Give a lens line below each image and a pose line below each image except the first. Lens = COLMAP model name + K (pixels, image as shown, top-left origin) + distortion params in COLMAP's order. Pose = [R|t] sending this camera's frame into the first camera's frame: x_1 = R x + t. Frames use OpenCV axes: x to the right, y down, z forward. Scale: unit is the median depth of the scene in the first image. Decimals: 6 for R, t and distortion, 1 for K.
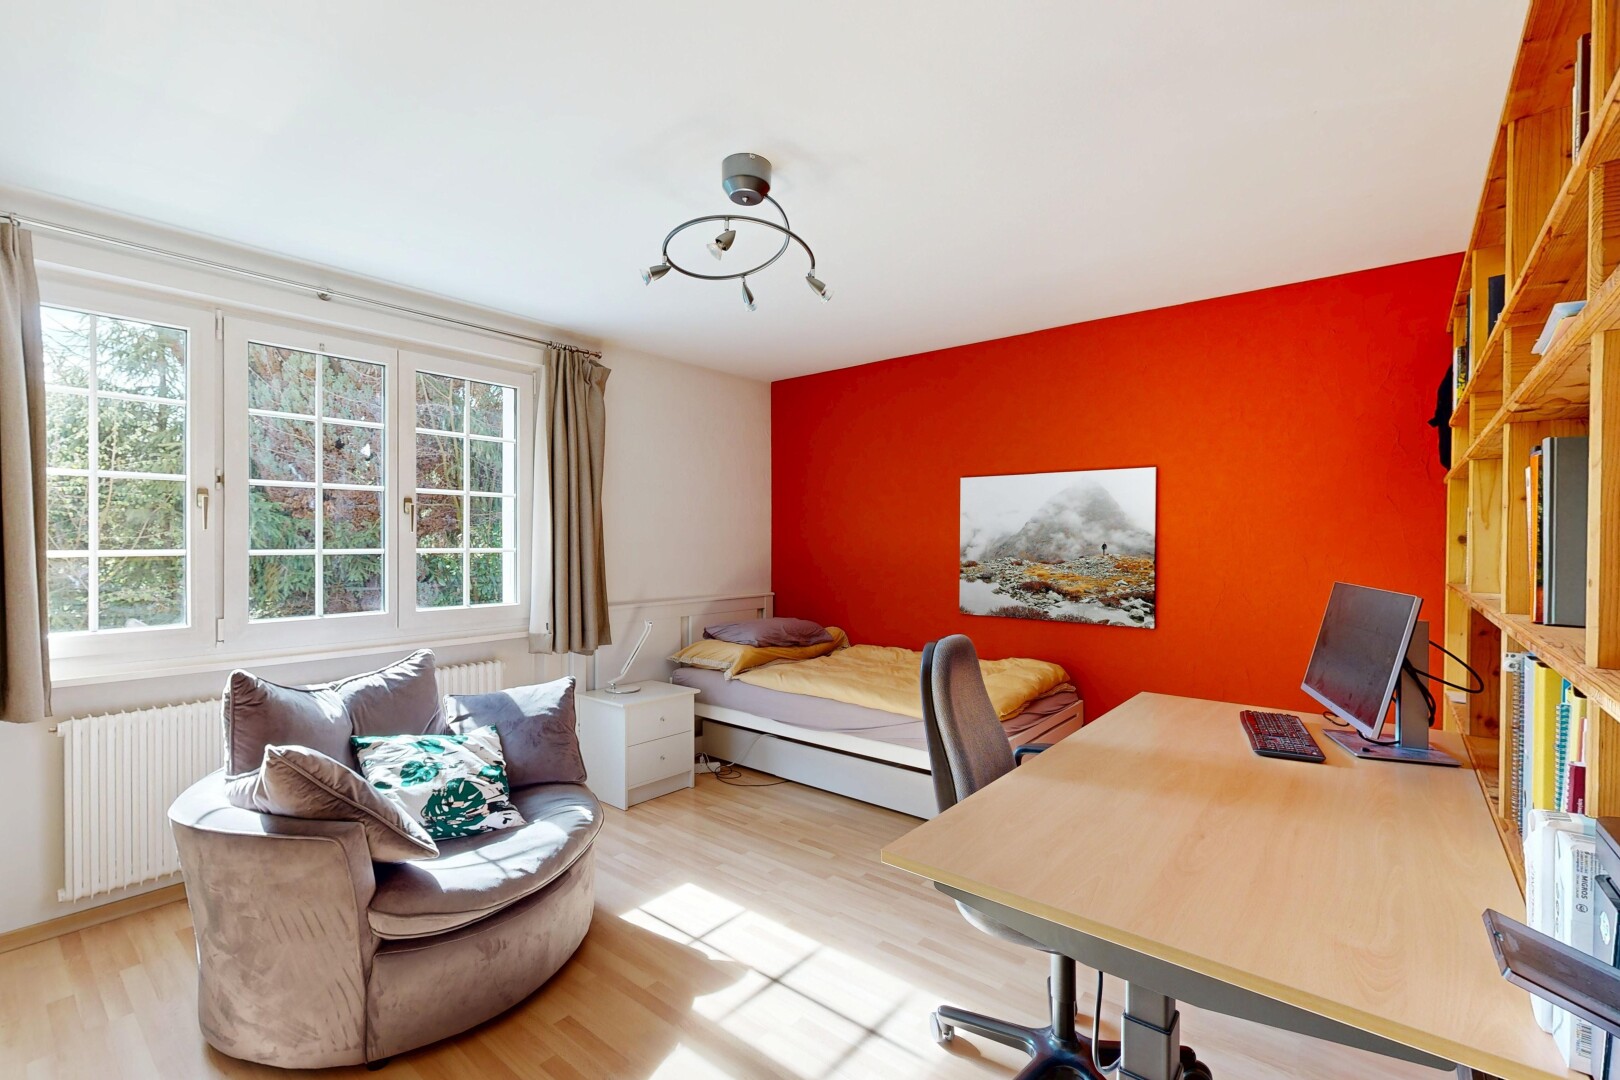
lens RADIAL K [[701.2, 0, 811.3], [0, 701.2, 545.1], [0, 0, 1]] dist [-0.000344, -0.000221]
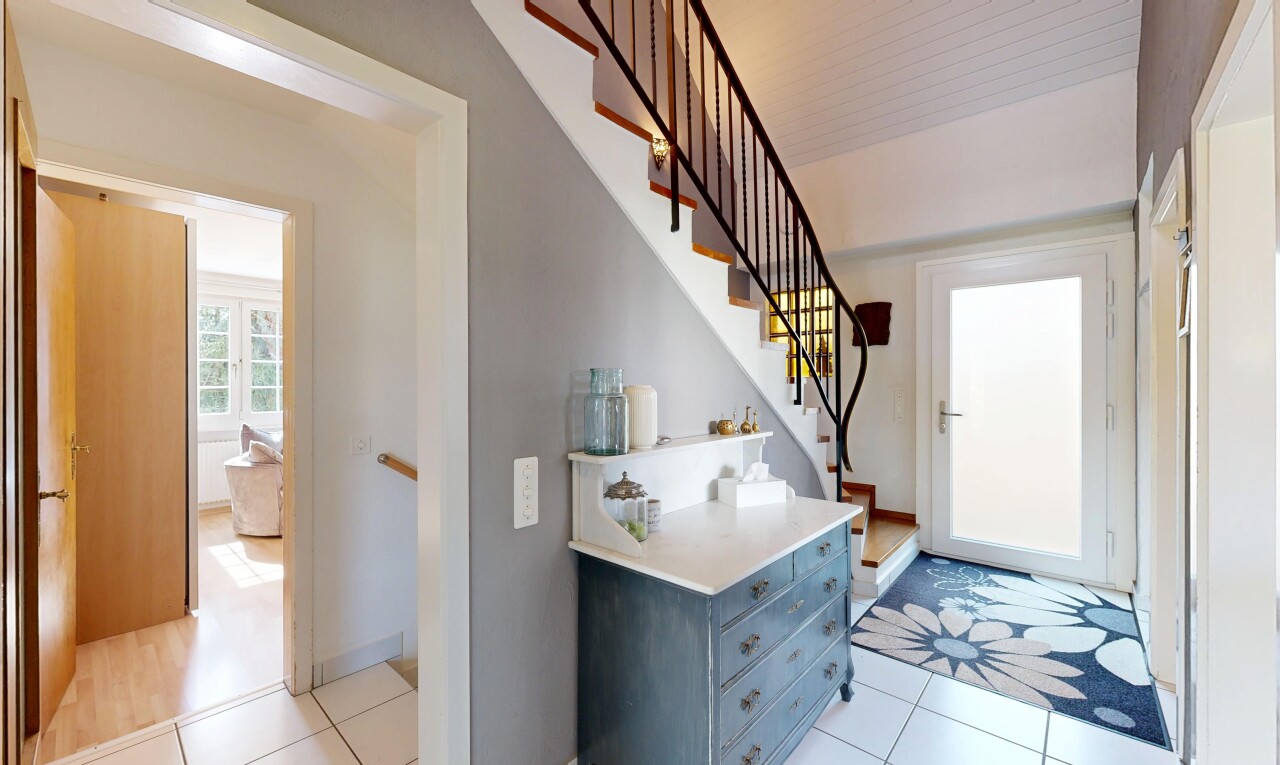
lens RADIAL K [[500.4, 0, 636.5], [0, 500.4, 384.5], [0, 0, 1]] dist [0.000074, -0.000001]
pose [[0.999093, 0.000531, -0.042579, 1.183371], [-0.000492, 0.999999, 0.000931, -0.005475], [0.042579, -0.000909, 0.999093, -1.338624]]
